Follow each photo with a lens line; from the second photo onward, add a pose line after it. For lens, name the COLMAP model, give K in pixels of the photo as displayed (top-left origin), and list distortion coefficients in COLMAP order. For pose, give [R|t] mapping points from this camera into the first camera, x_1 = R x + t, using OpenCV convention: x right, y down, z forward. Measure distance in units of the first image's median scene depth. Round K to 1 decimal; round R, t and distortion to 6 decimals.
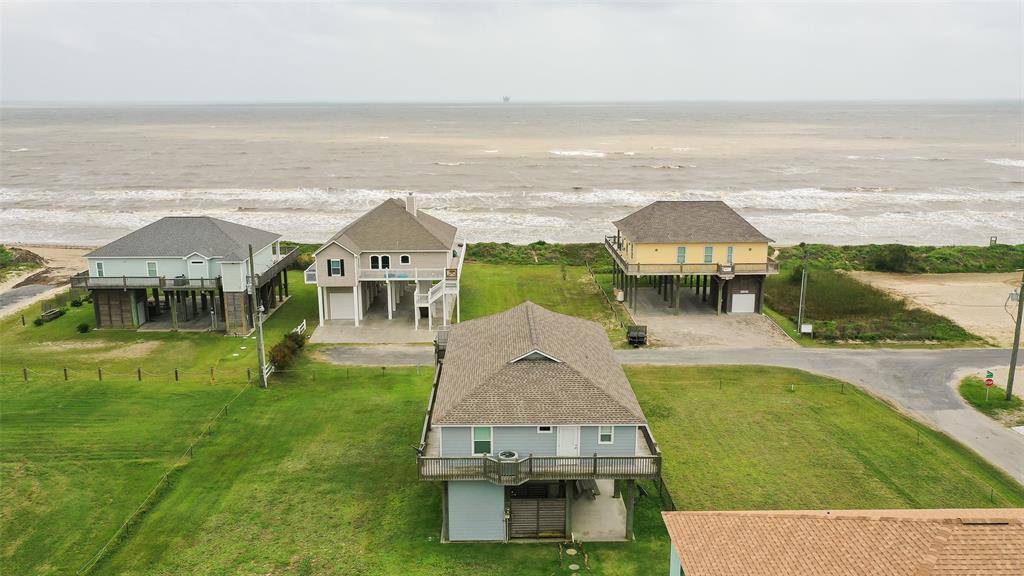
lens RADIAL K [[803.0, 0, 509.1], [0, 803.0, 288.4], [0, 0, 1]] dist [0.007593, 0.003958]
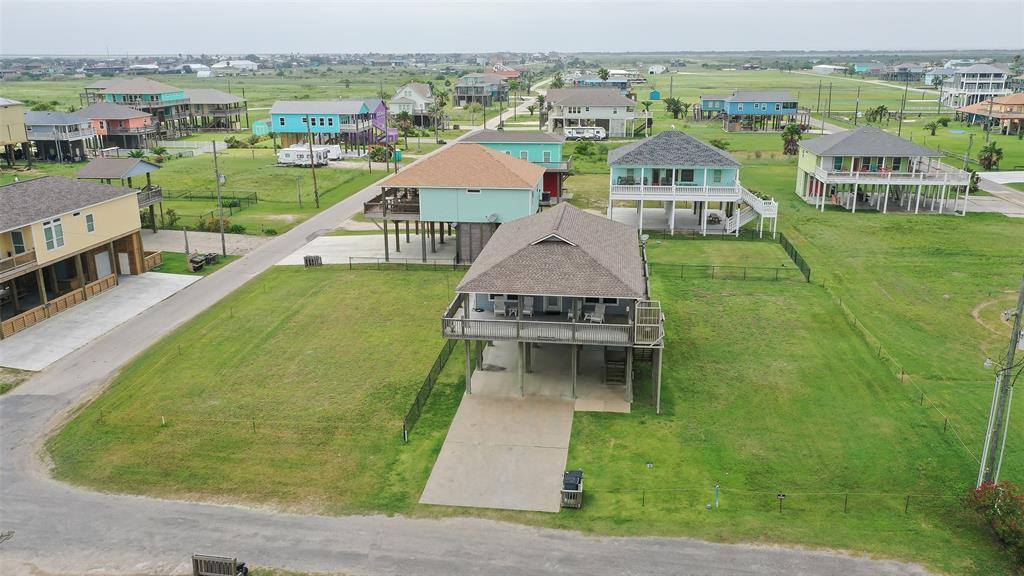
lens RADIAL K [[803.0, 0, 511.1], [0, 803.0, 285.7], [0, 0, 1]] dist [0.007593, 0.003958]
pose [[-0.988924, -0.036371, 0.143899, -0.047107], [0.039866, 0.868794, 0.493566, -0.296948], [-0.142970, 0.493836, -0.857721, 1.395296]]
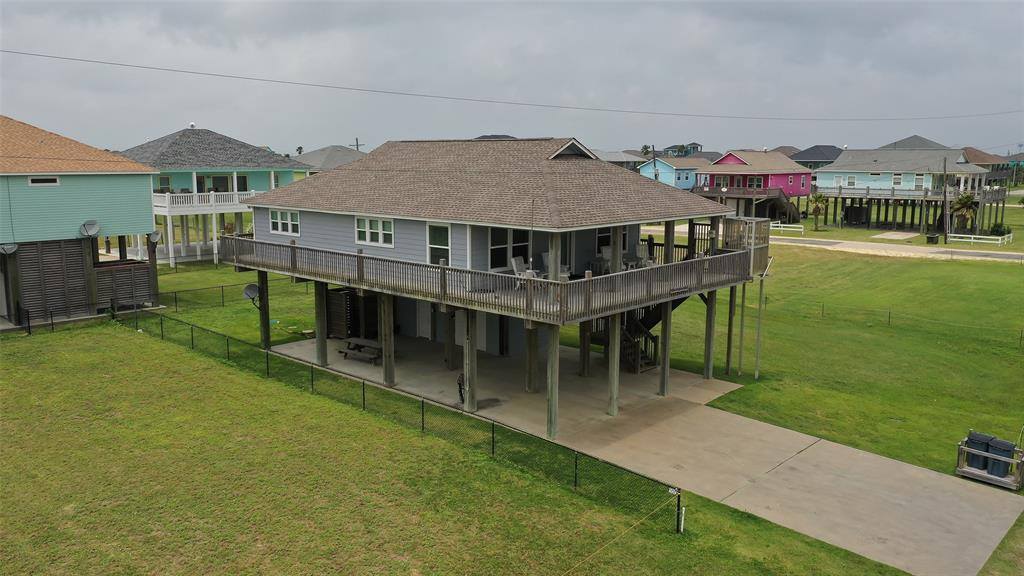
lens RADIAL K [[803.0, 0, 511.4], [0, 803.0, 288.4], [0, 0, 1]] dist [0.007593, 0.003958]
pose [[-0.696416, 0.116652, -0.708094, 0.355191], [-0.168586, 0.932494, 0.319426, -0.040564], [0.697555, 0.341828, -0.629738, 1.030223]]
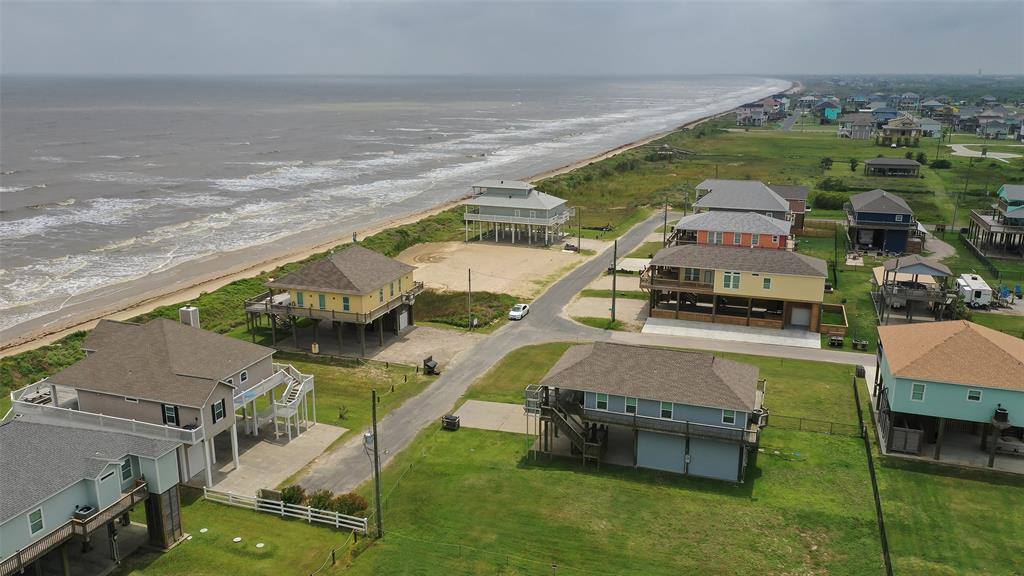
lens RADIAL K [[803.0, 0, 508.8], [0, 803.0, 287.9], [0, 0, 1]] dist [0.007593, 0.003958]
pose [[0.346606, -0.239238, 0.906989, -0.971738], [0.215123, 0.961430, 0.171388, -0.263400], [-0.913010, 0.135710, 0.384703, 0.449791]]
